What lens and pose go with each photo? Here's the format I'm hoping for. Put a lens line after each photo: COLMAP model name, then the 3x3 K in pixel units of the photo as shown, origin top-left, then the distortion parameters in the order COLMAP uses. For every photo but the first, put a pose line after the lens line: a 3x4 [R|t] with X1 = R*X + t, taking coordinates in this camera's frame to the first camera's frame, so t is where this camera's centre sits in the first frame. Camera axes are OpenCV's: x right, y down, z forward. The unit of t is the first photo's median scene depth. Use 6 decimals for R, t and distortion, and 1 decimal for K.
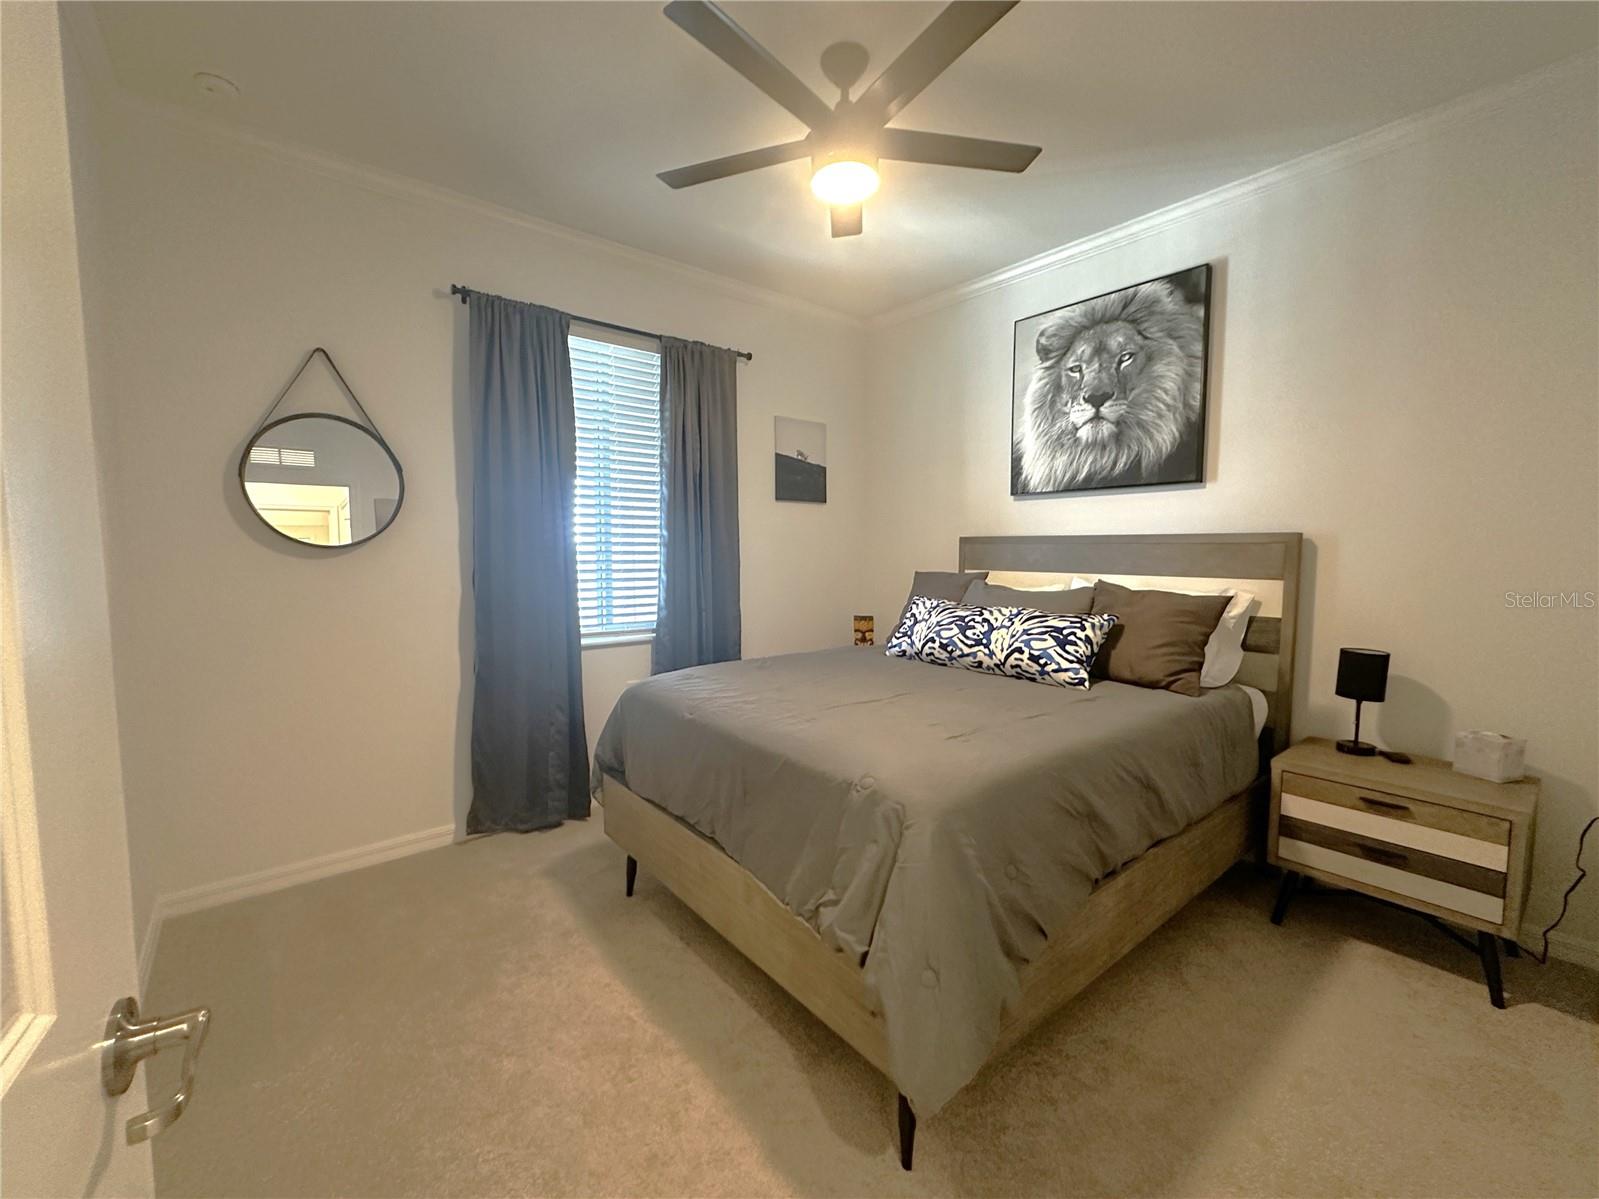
lens RADIAL K [[644.2, 0, 793.9], [0, 644.2, 597.8], [0, 0, 1]] dist [-0.000348, 0.000101]
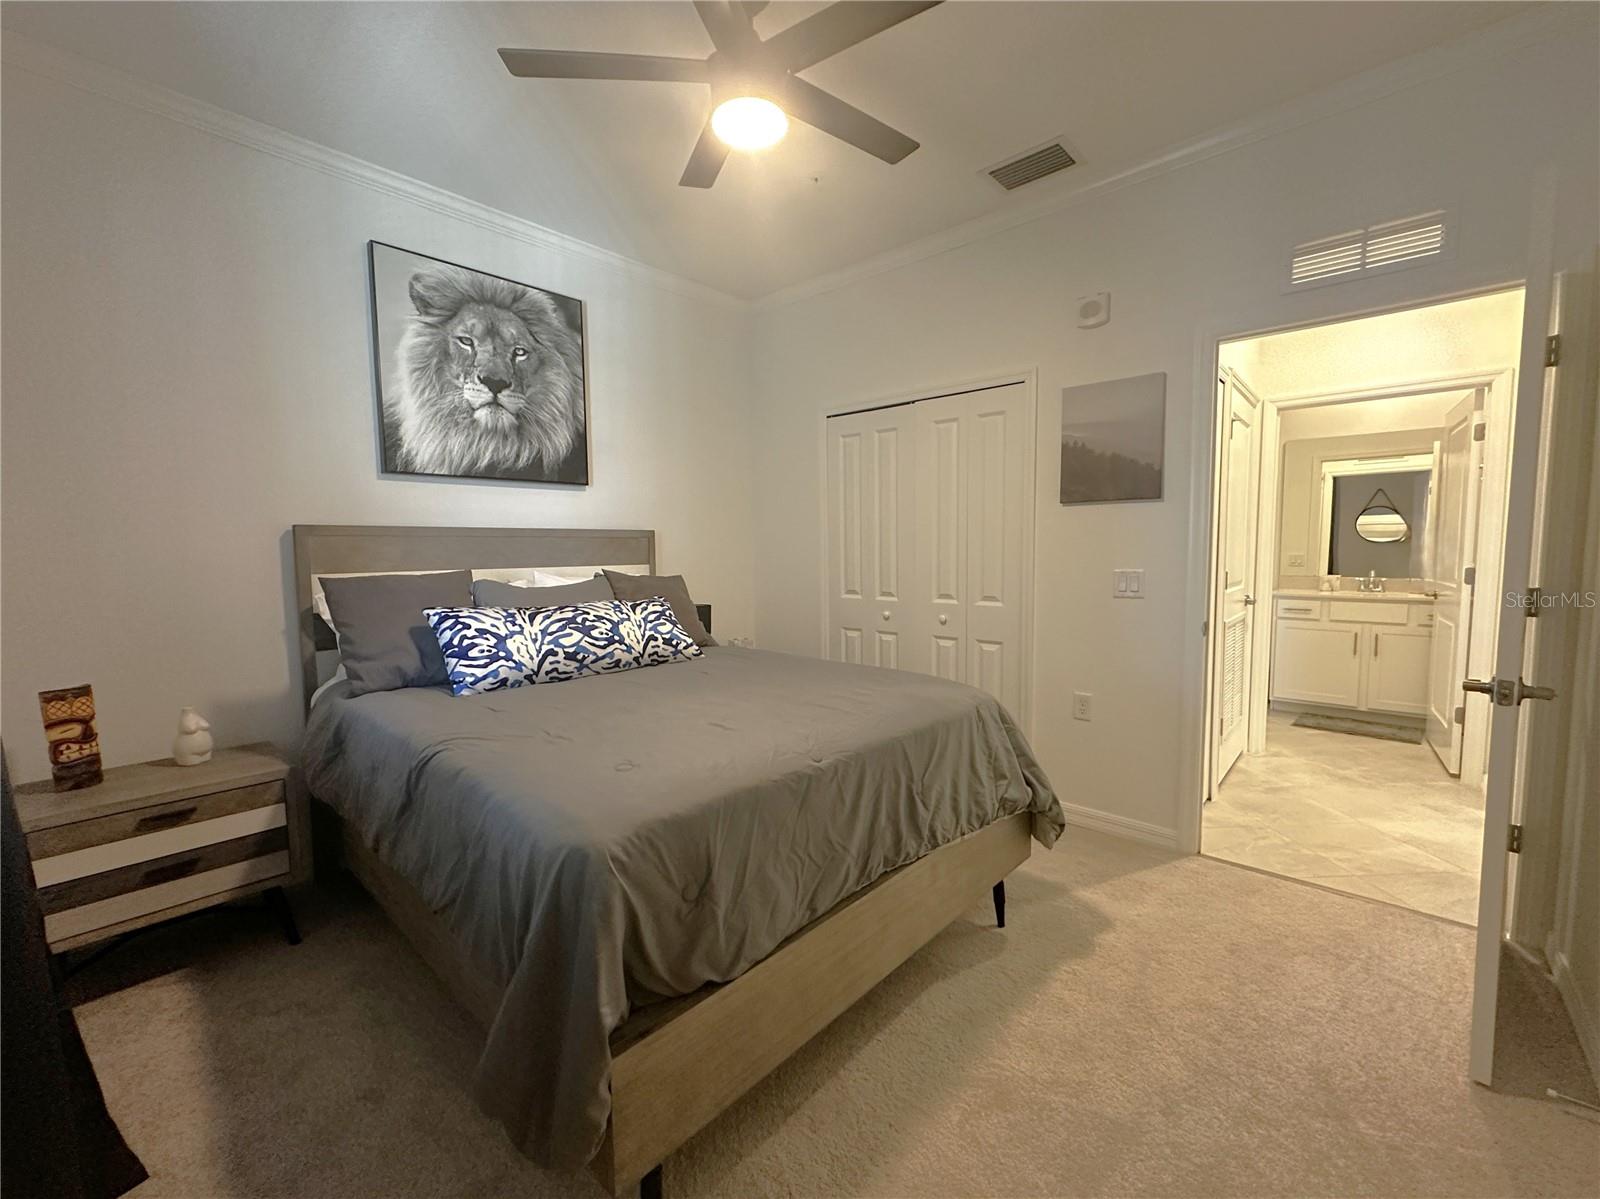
lens RADIAL K [[644.6, 0, 794.1], [0, 644.6, 598.6], [0, 0, 1]] dist [-0.000348, 0.000101]
pose [[-0.131673, -0.081650, 0.987925, -0.566756], [0.086545, 0.991850, 0.093509, -0.046928], [-0.987508, 0.097812, -0.123534, 0.733916]]
